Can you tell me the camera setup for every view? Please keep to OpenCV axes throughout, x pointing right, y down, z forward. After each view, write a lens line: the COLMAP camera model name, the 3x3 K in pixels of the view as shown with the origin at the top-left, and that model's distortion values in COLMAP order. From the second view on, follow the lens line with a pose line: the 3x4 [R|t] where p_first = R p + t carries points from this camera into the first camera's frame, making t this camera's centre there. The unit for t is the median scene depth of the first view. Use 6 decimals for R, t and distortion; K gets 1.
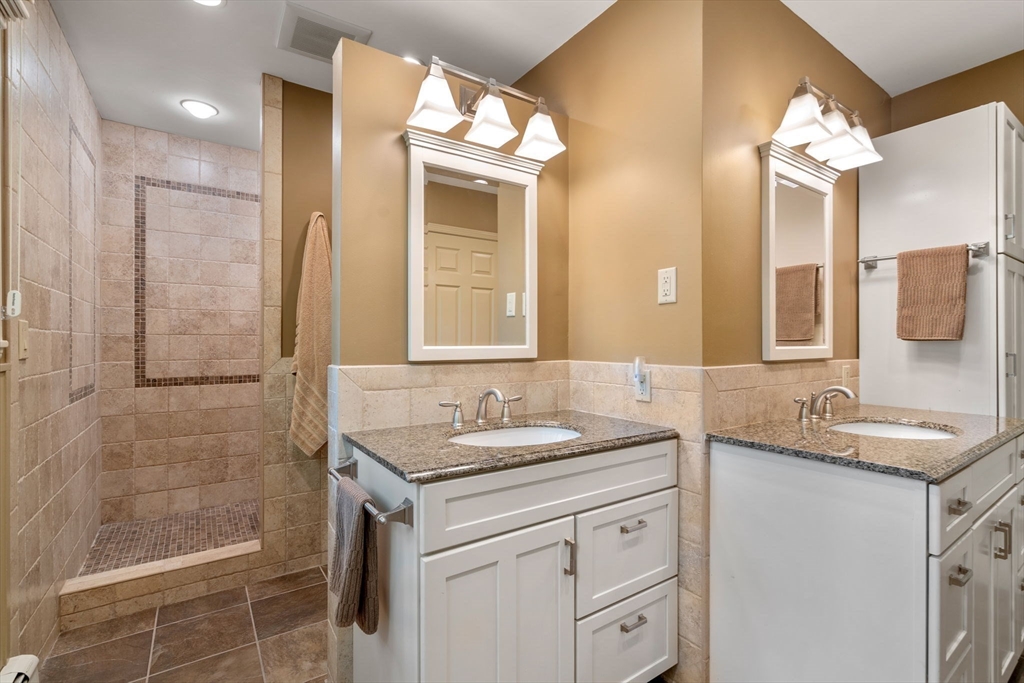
lens RADIAL K [[464.9, 0, 516.1], [0, 464.9, 335.8], [0, 0, 1]] dist [-0.003482, -0.000270]
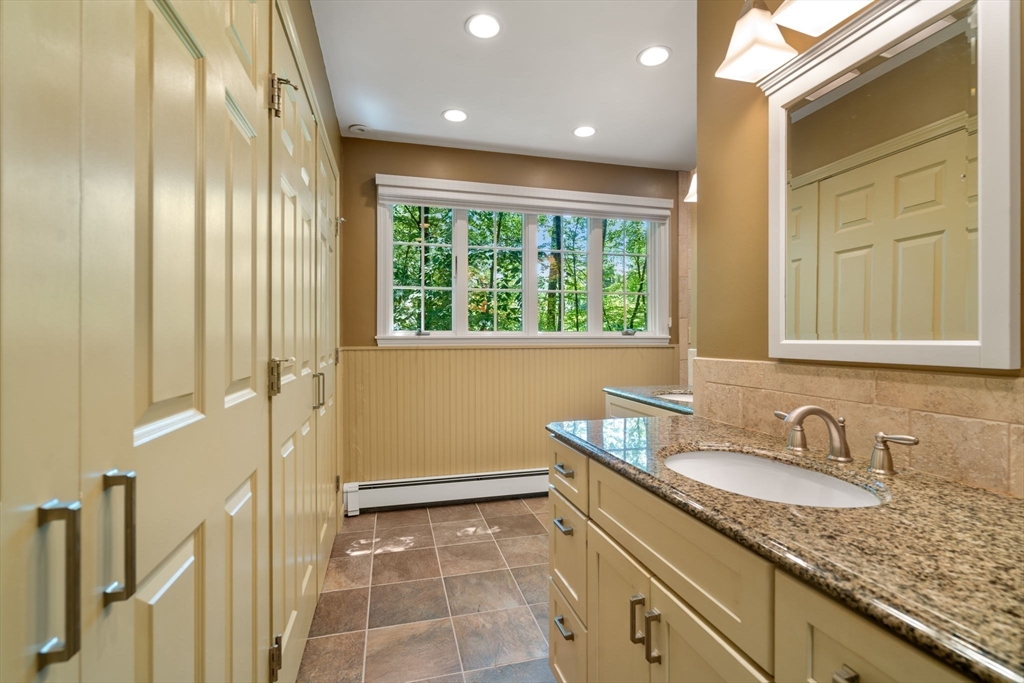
lens RADIAL K [[464.9, 0, 516.1], [0, 464.9, 335.8], [0, 0, 1]] dist [-0.003482, -0.000270]
pose [[-0.335501, -0.001792, -0.942038, 0.684322], [0.010736, 0.999926, -0.005726, 0.016059], [0.941979, -0.012035, -0.335457, 0.820257]]
